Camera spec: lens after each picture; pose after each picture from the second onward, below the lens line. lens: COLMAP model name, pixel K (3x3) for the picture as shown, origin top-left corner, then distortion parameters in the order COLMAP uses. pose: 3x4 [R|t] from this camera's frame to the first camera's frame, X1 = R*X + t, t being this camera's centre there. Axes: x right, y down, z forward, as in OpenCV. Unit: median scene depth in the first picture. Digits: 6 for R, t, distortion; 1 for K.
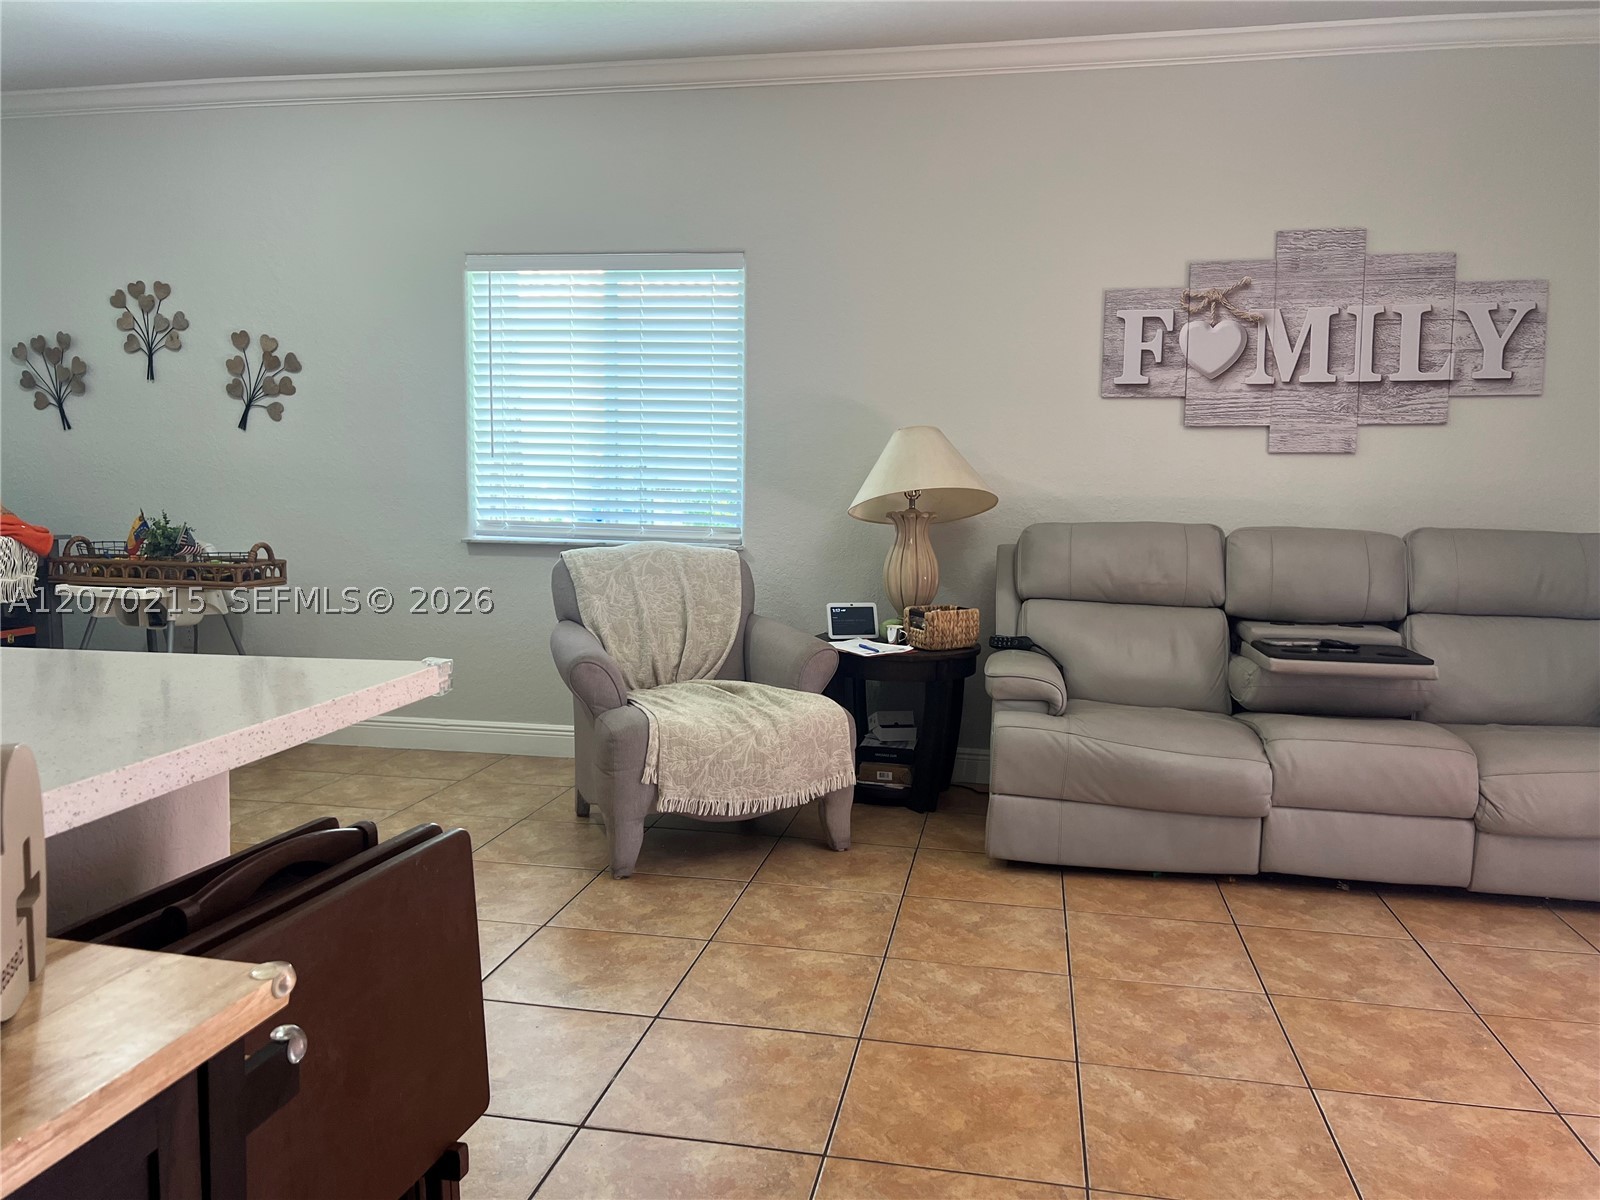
lens RADIAL K [[1208.7, 0, 802.8], [0, 1208.7, 579.2], [0, 0, 1]] dist [0.081434, -0.084269]
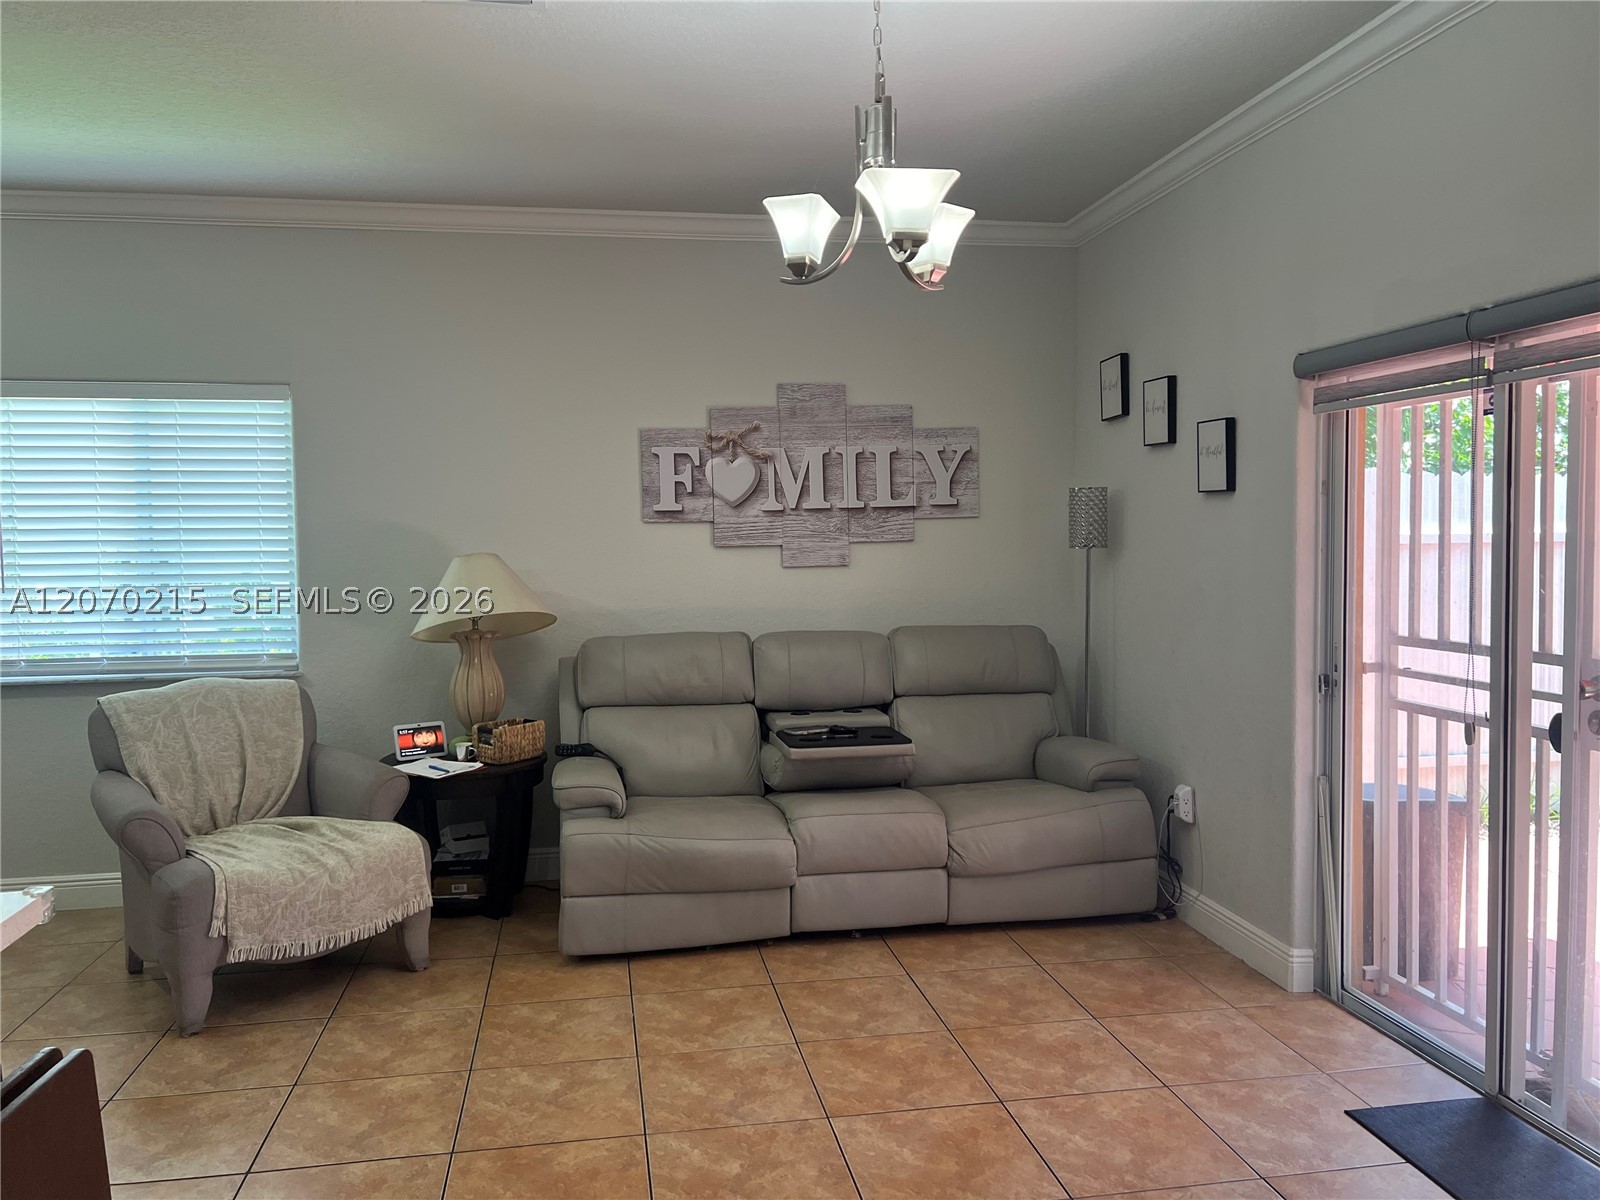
lens RADIAL K [[1208.7, 0, 785.8], [0, 1208.7, 588.1], [0, 0, 1]] dist [0.081434, -0.084269]
pose [[0.938960, -0.042661, 0.341371, -0.017574], [0.055940, 0.998009, -0.029143, -0.053497], [-0.339448, 0.046460, 0.939477, -0.107165]]
